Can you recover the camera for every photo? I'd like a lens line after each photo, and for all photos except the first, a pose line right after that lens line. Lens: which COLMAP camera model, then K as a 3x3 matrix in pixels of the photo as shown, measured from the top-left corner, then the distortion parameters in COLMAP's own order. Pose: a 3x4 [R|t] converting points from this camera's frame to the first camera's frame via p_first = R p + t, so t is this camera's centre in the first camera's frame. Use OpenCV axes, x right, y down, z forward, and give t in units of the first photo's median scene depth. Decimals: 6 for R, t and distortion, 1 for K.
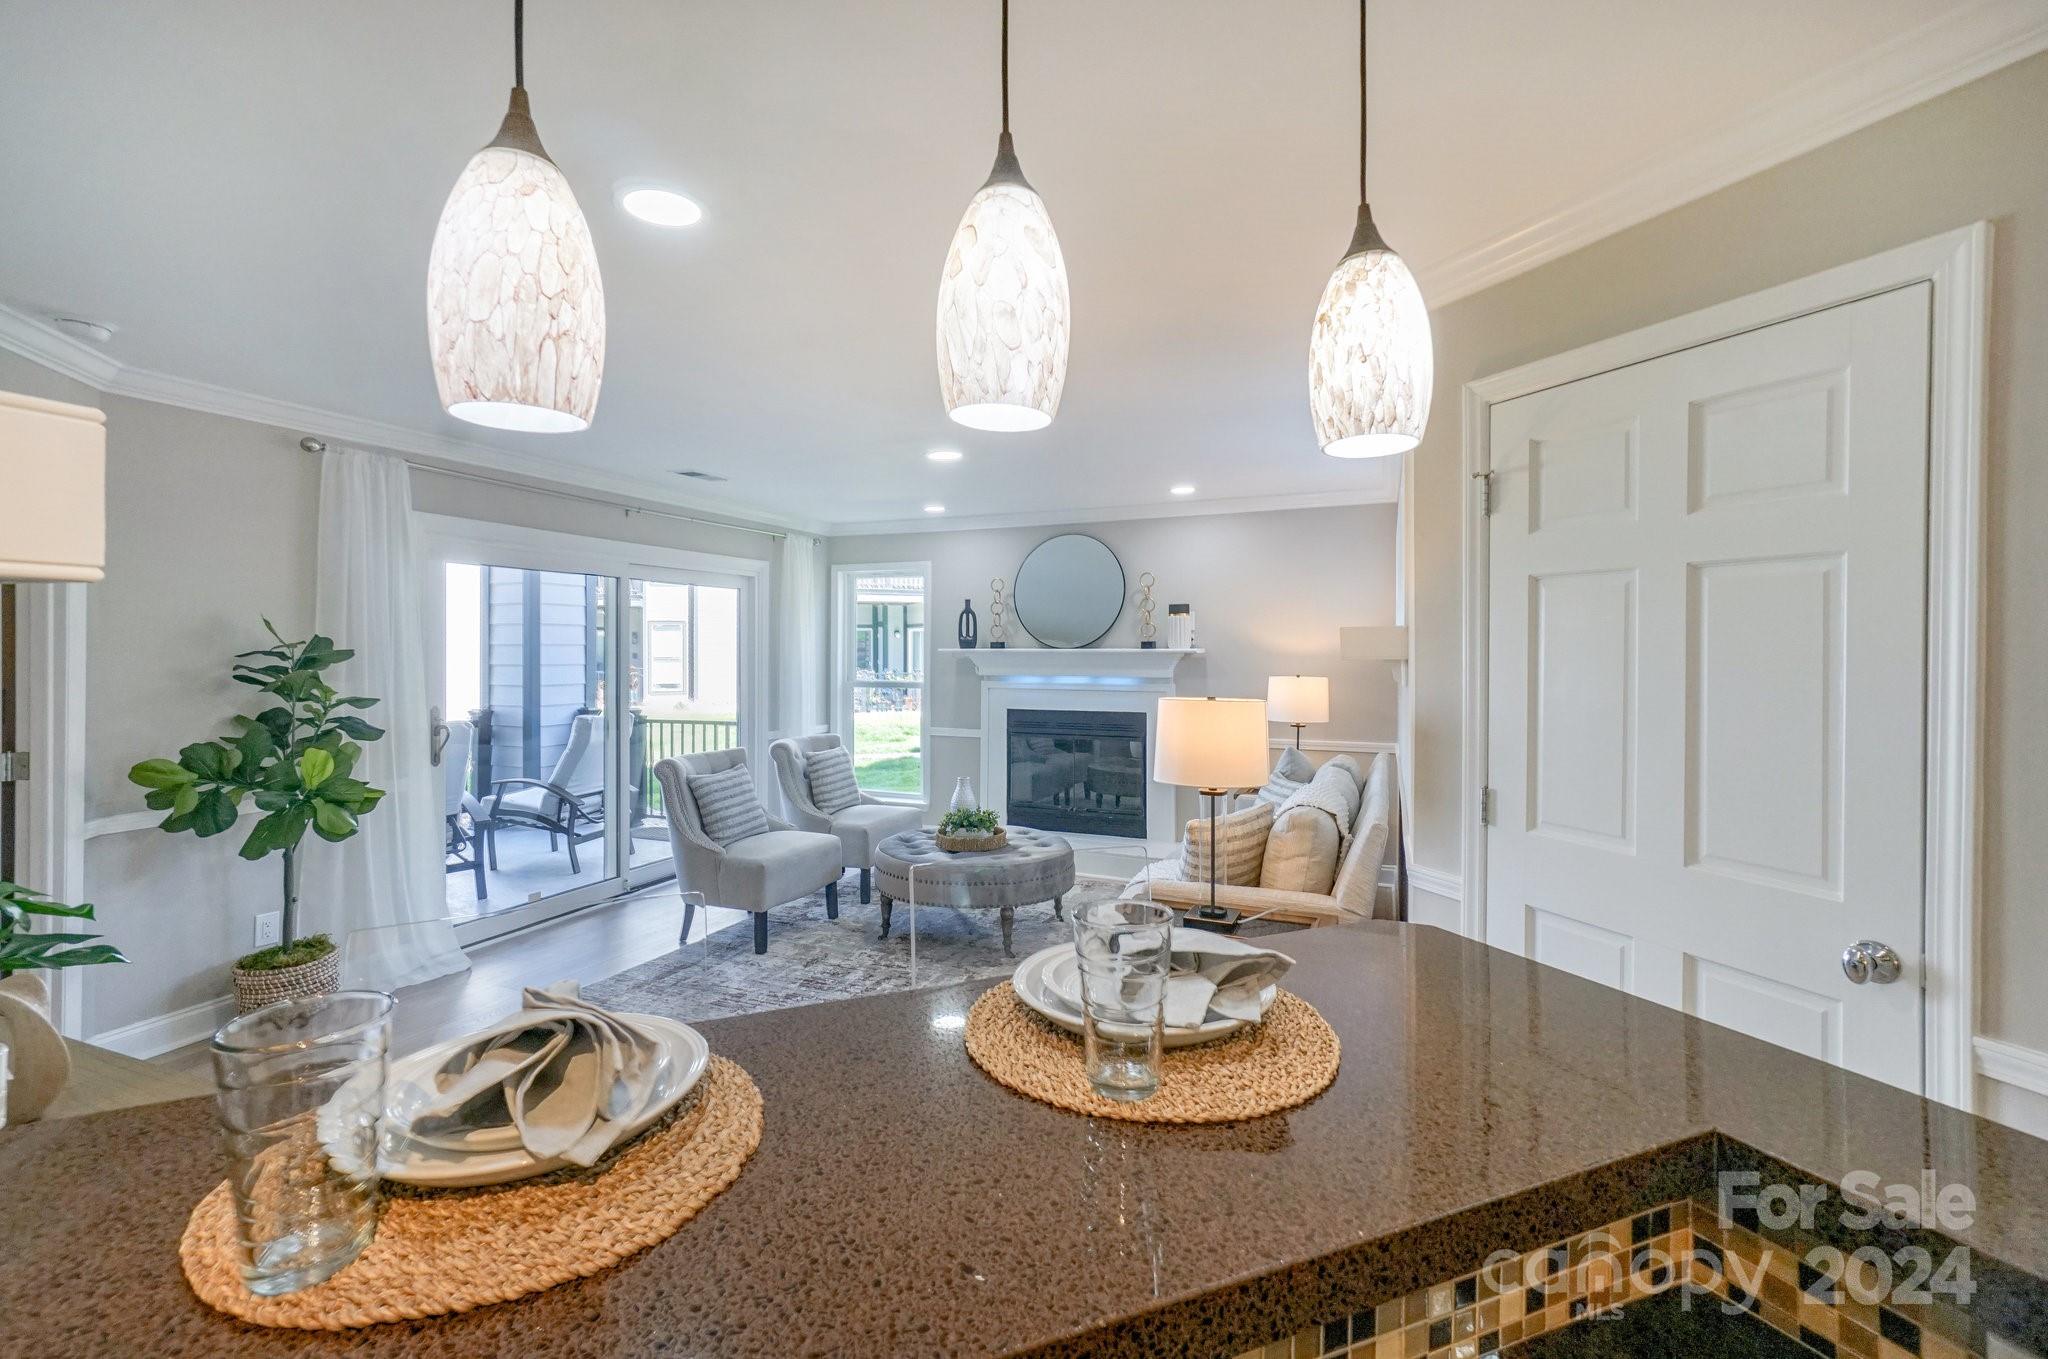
lens RADIAL K [[913.1, 0, 1033.4], [0, 913.1, 662.2], [0, 0, 1]] dist [-0.008629, 0.007637]
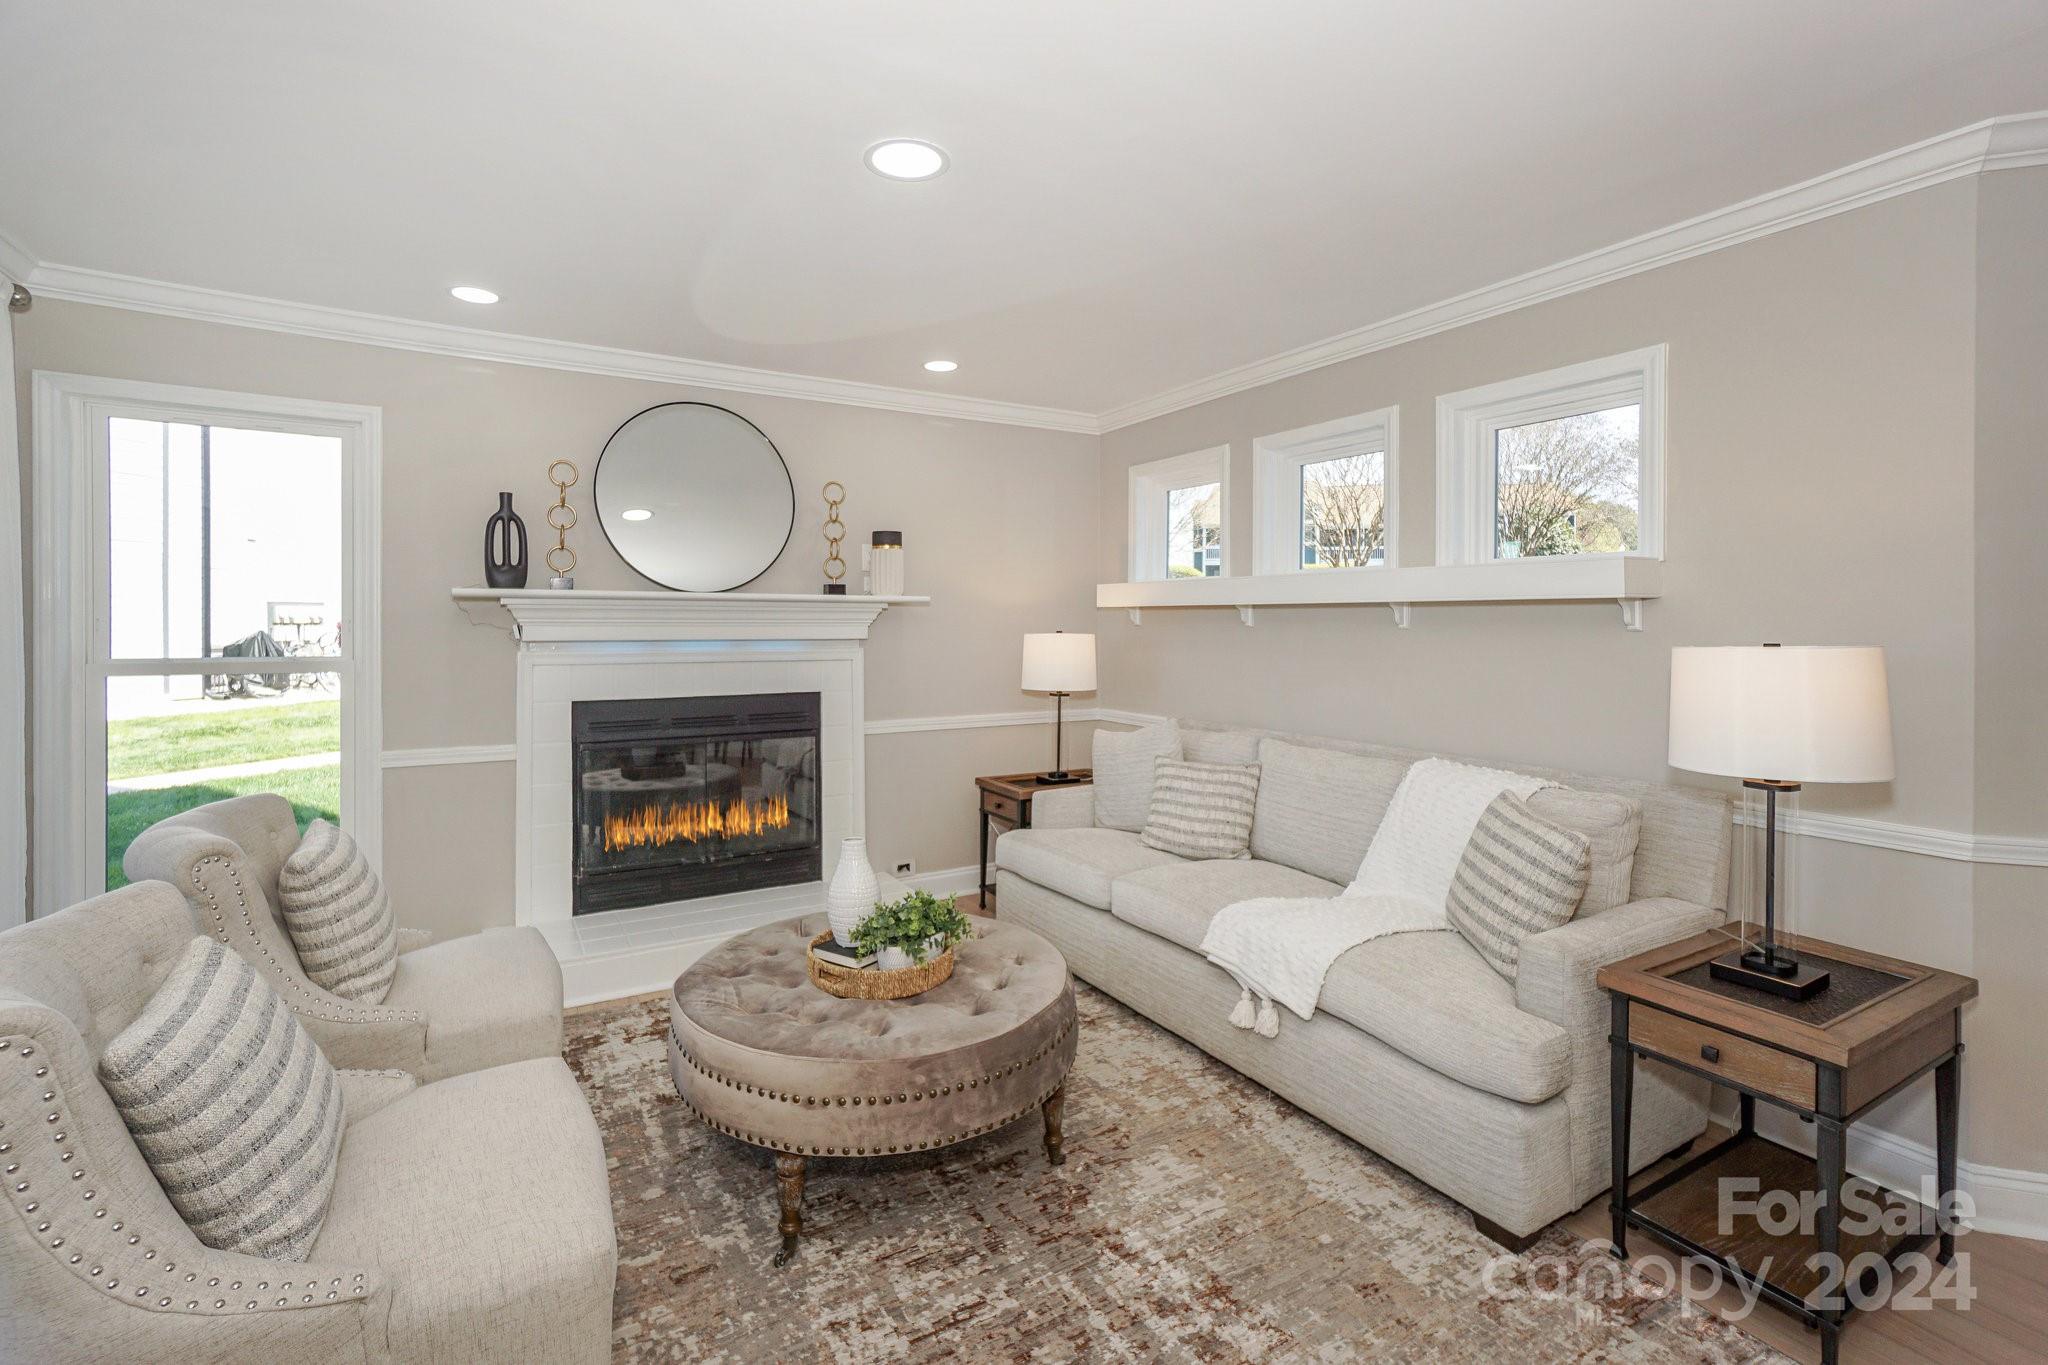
lens RADIAL K [[913.1, 0, 990.3], [0, 913.1, 625.0], [0, 0, 1]] dist [-0.008629, 0.007637]
pose [[0.612207, -0.001471, 0.790697, -0.333461], [0.005842, 0.999979, -0.002663, 0.009247], [-0.790676, 0.006250, 0.612203, 0.508660]]
